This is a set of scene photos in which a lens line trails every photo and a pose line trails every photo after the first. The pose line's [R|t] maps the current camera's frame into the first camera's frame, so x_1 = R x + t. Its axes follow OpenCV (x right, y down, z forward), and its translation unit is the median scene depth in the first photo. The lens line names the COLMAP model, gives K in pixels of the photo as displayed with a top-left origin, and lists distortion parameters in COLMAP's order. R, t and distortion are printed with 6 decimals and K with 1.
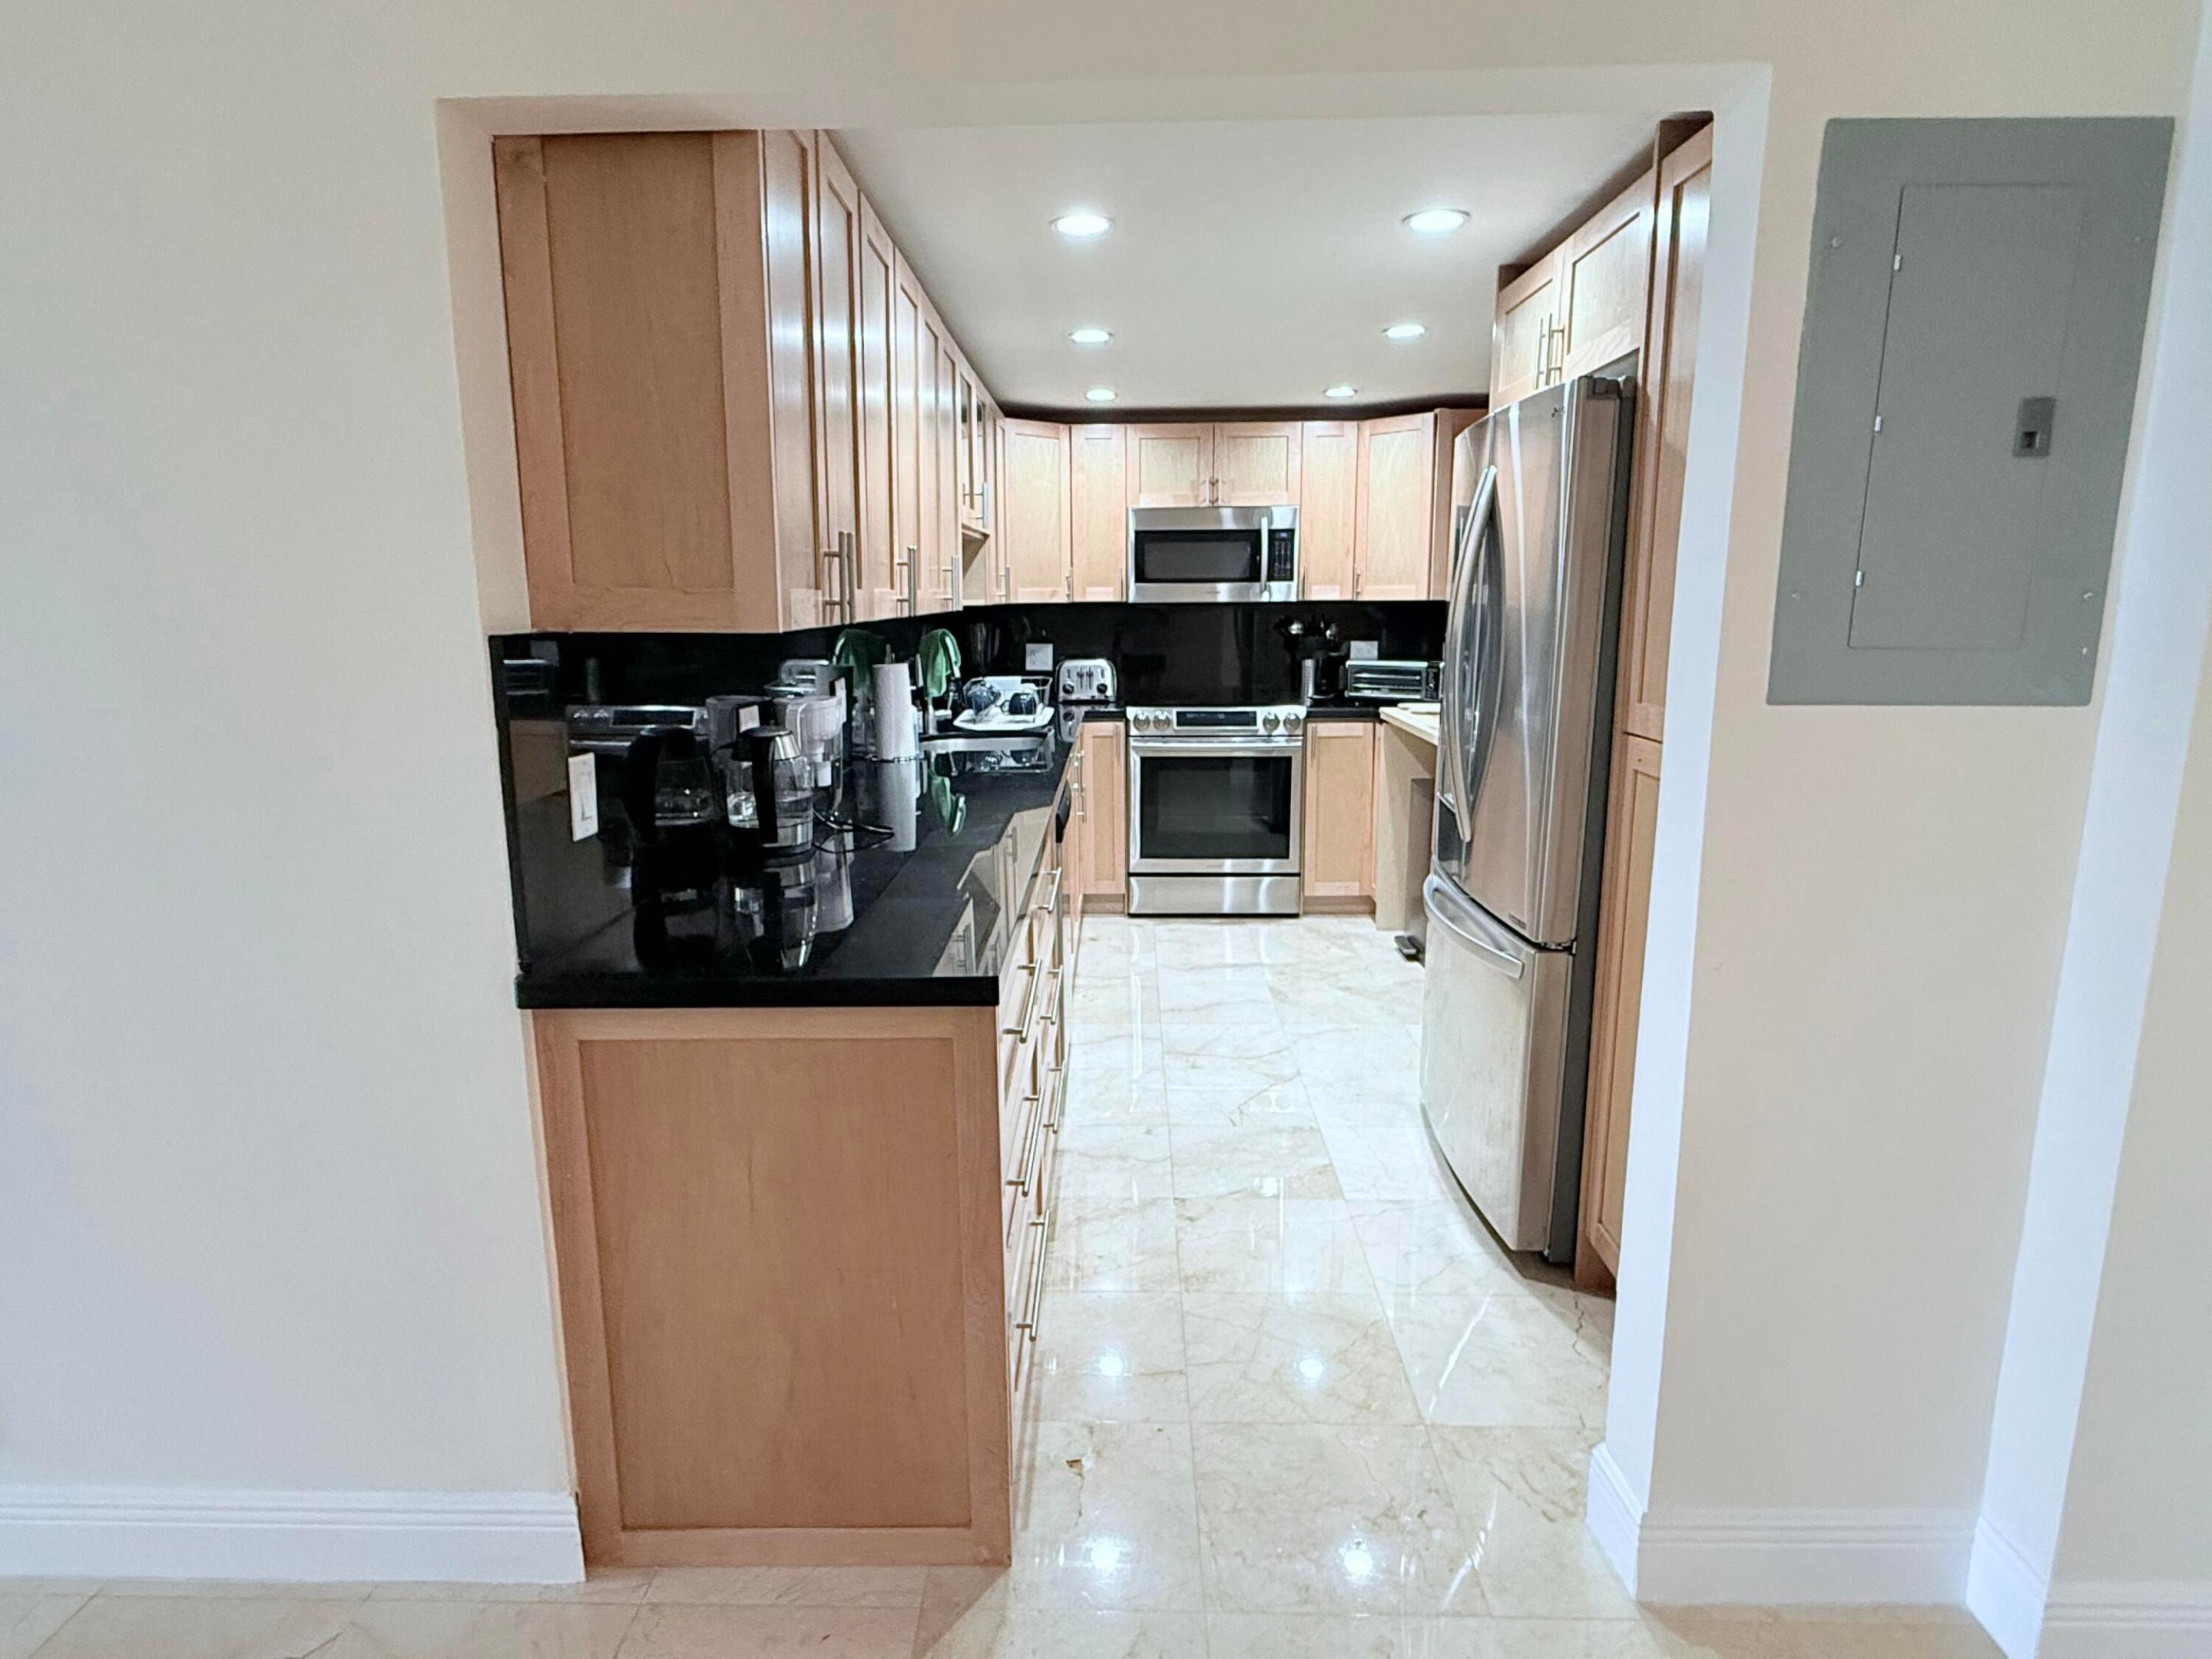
lens RADIAL K [[1237.0, 0, 1089.6], [0, 1237.0, 832.6], [0, 0, 1]] dist [0.009215, 0.001924]
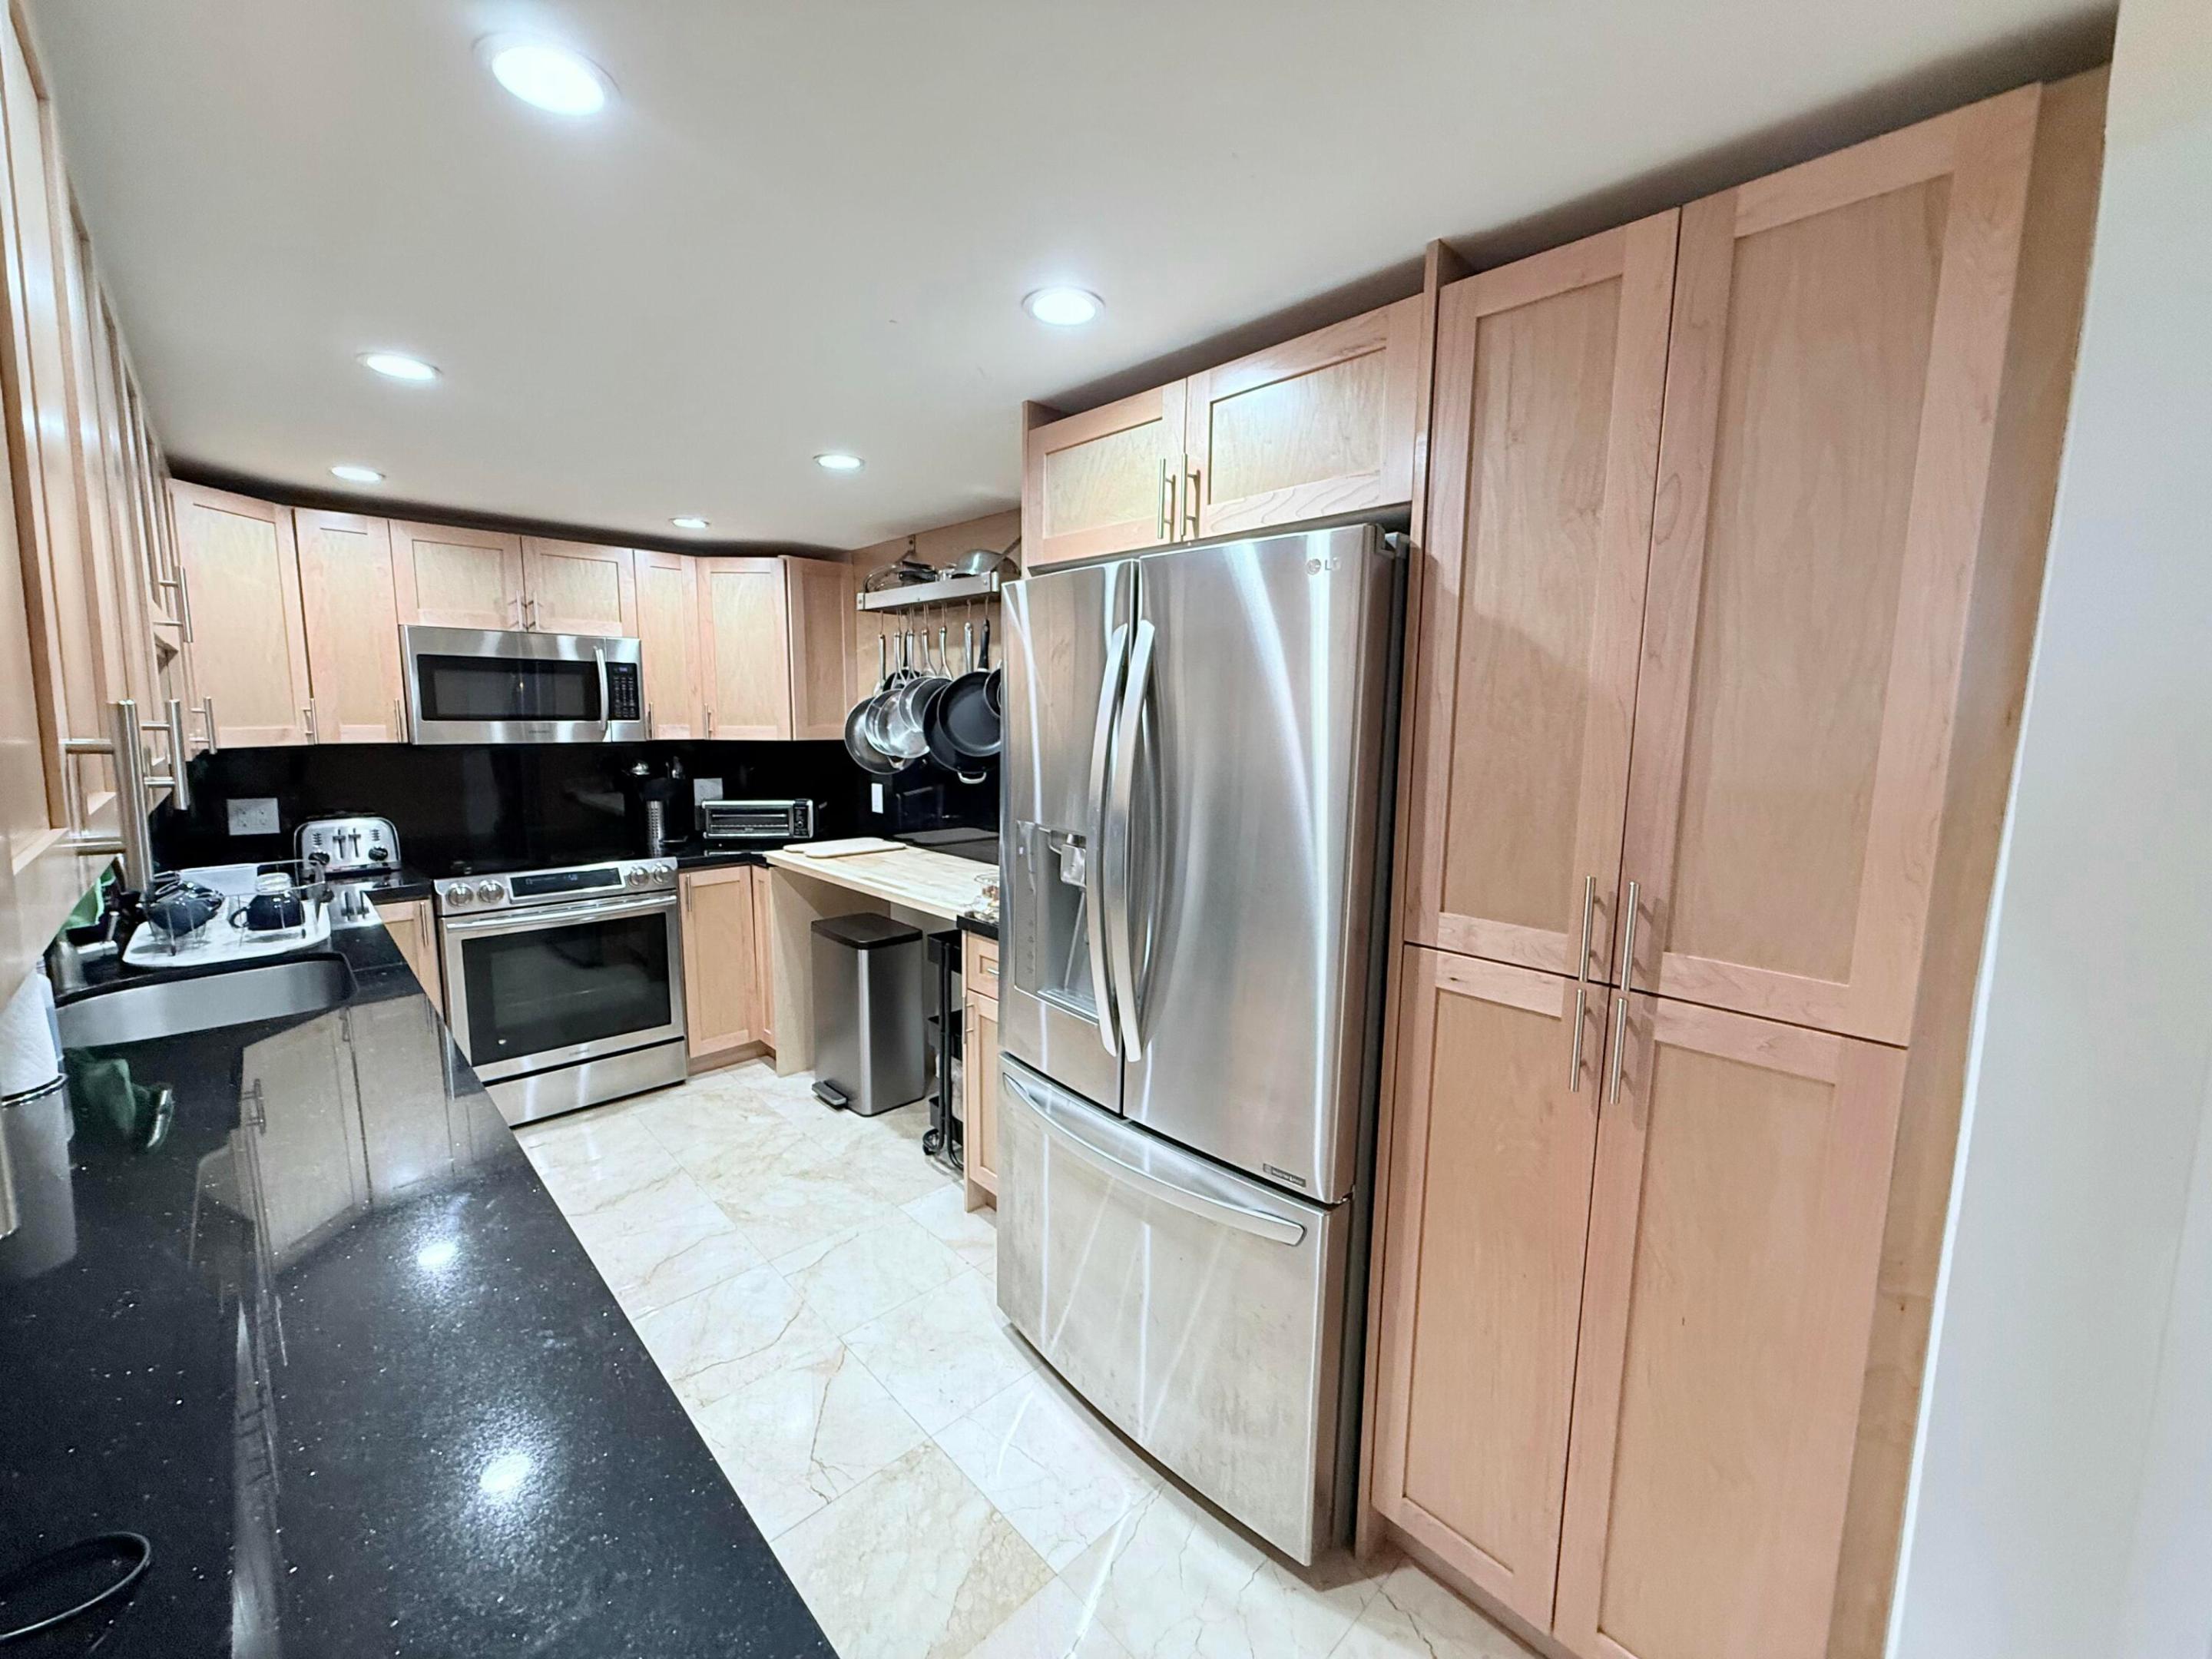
lens RADIAL K [[878.1, 0, 1097.8], [0, 878.1, 826.3], [0, 0, 1]] dist [-0.001098, 0.001009]
pose [[0.701142, -0.077215, 0.708829, -0.065453], [0.118061, 0.992969, -0.008613, -0.080831], [-0.703180, 0.089724, 0.705328, 0.316003]]
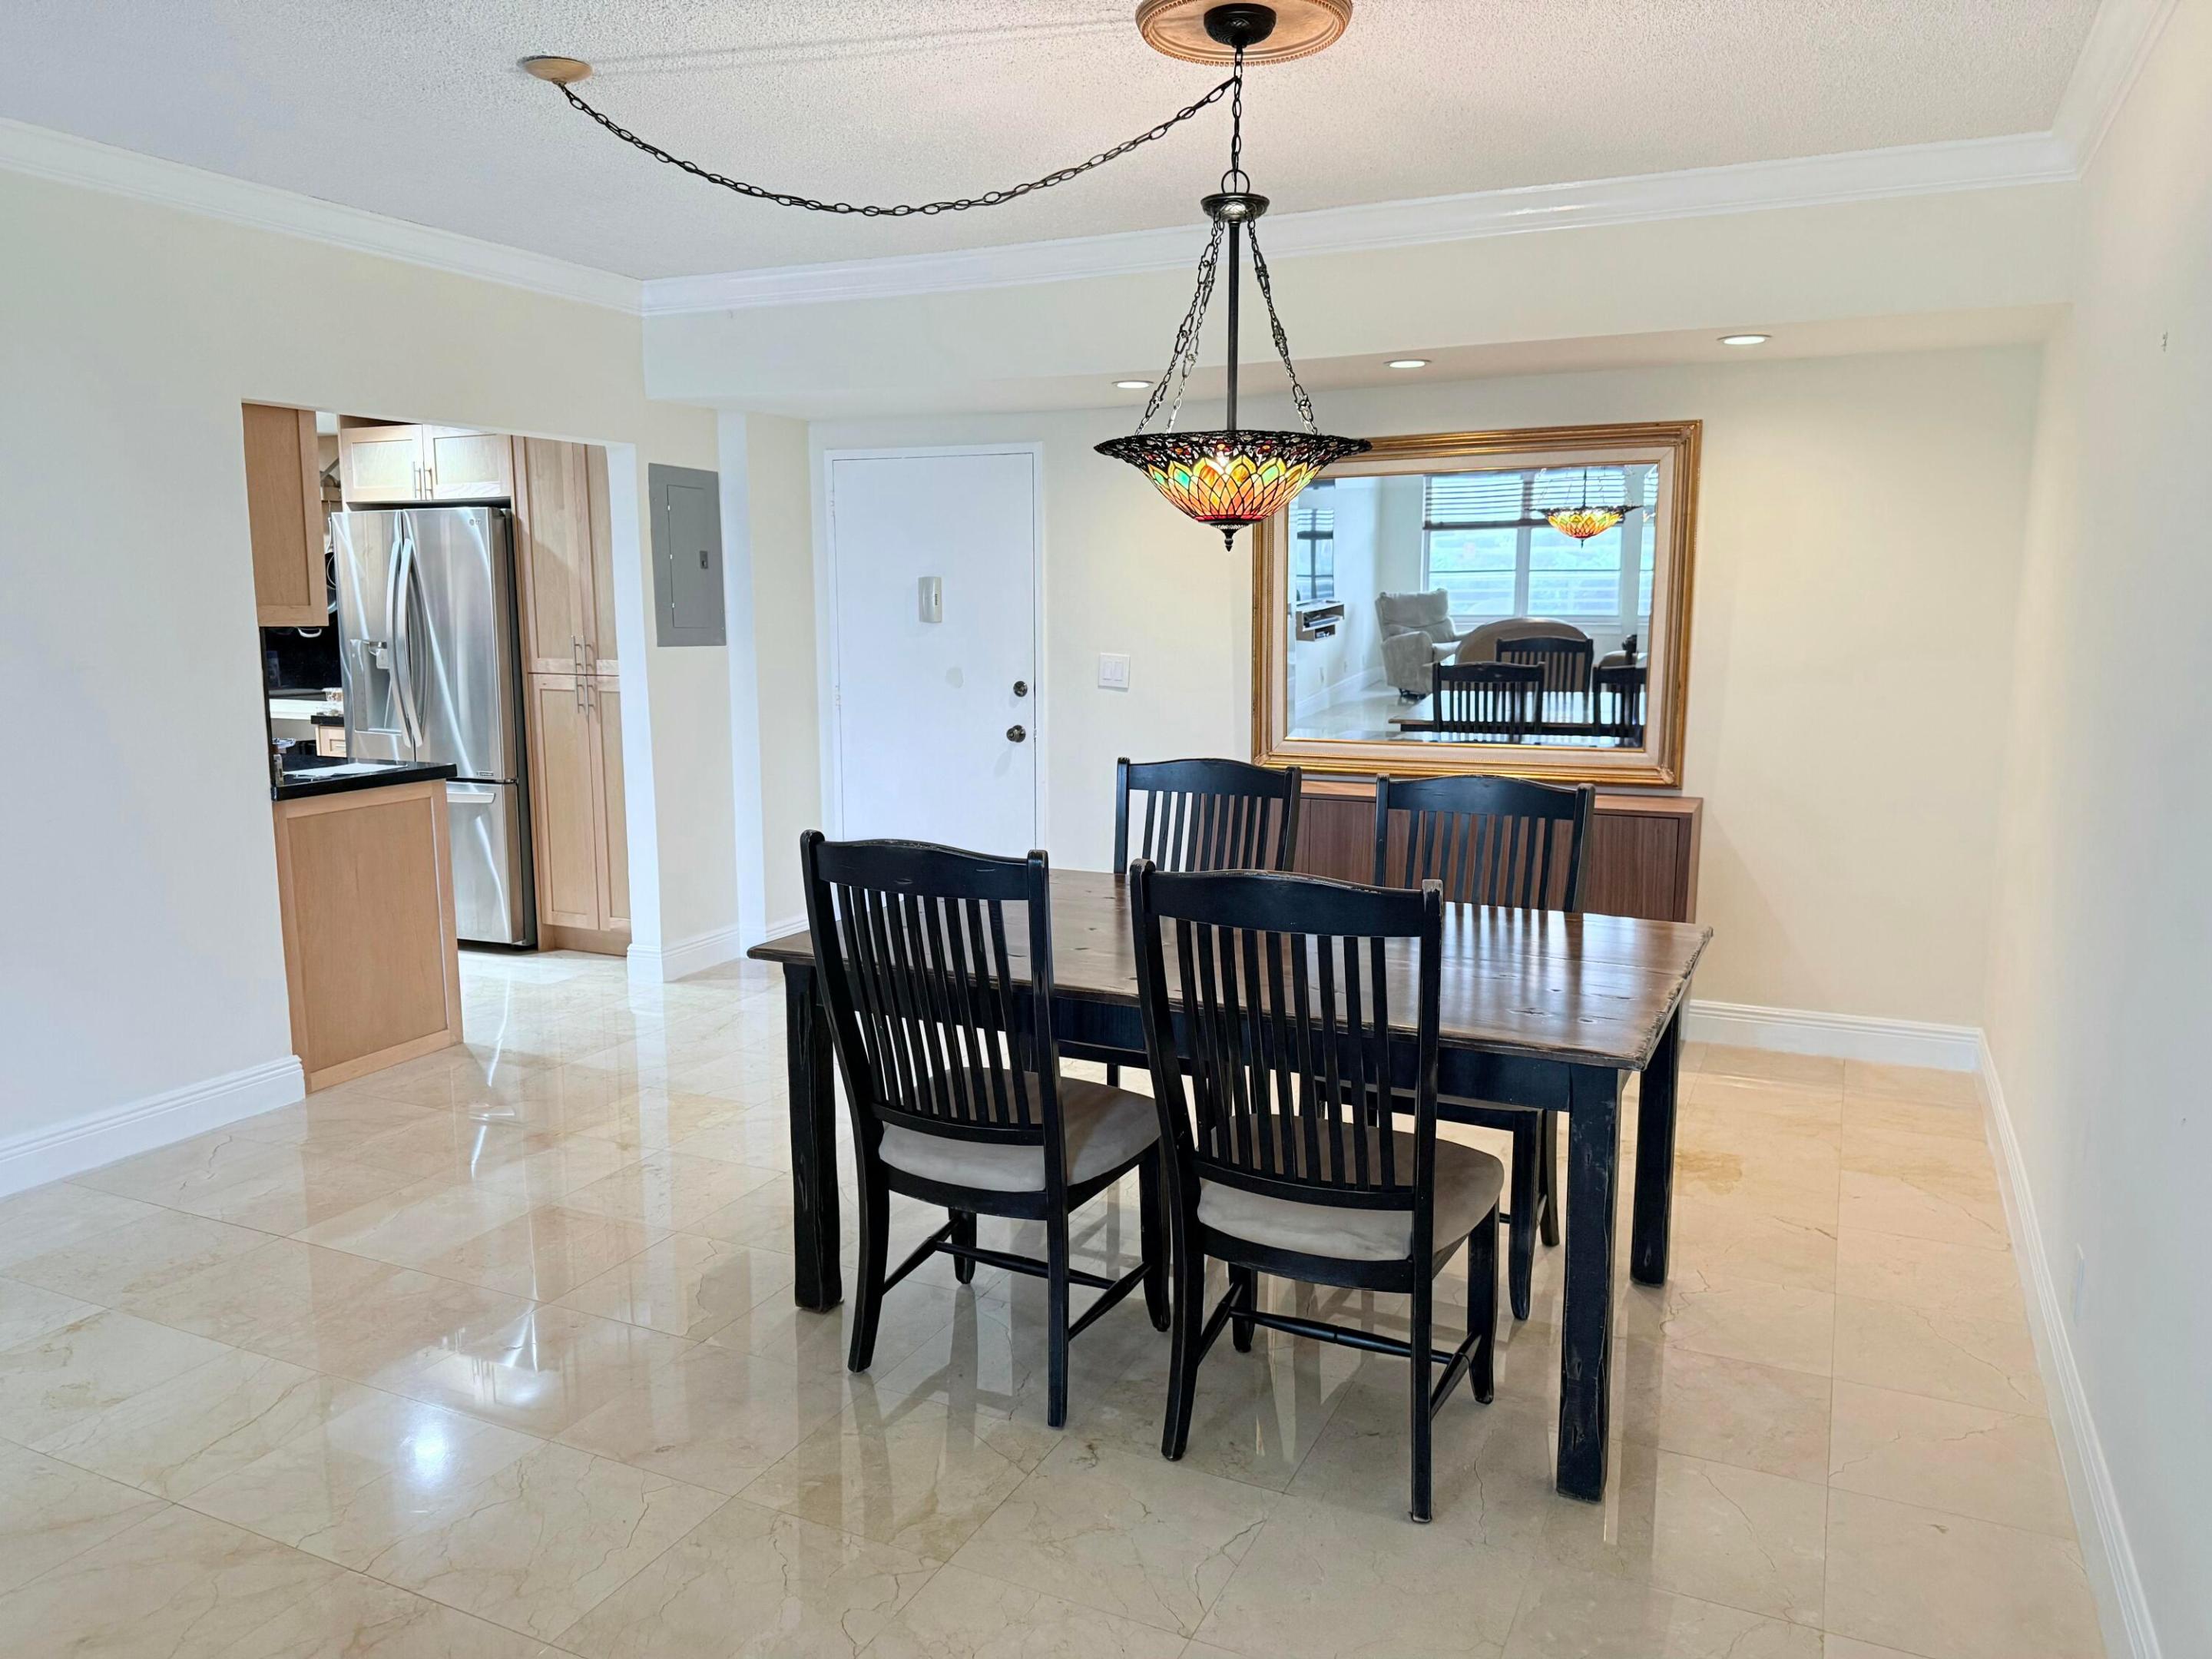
lens RADIAL K [[1569.1, 0, 1091.9], [0, 1569.1, 835.8], [0, 0, 1]] dist [0.044107, -0.014786]
pose [[0.419965, -0.124932, 0.898900, -0.725318], [0.170452, 0.983711, 0.057084, 0.090270], [-0.891390, 0.129246, 0.434419, -0.445726]]
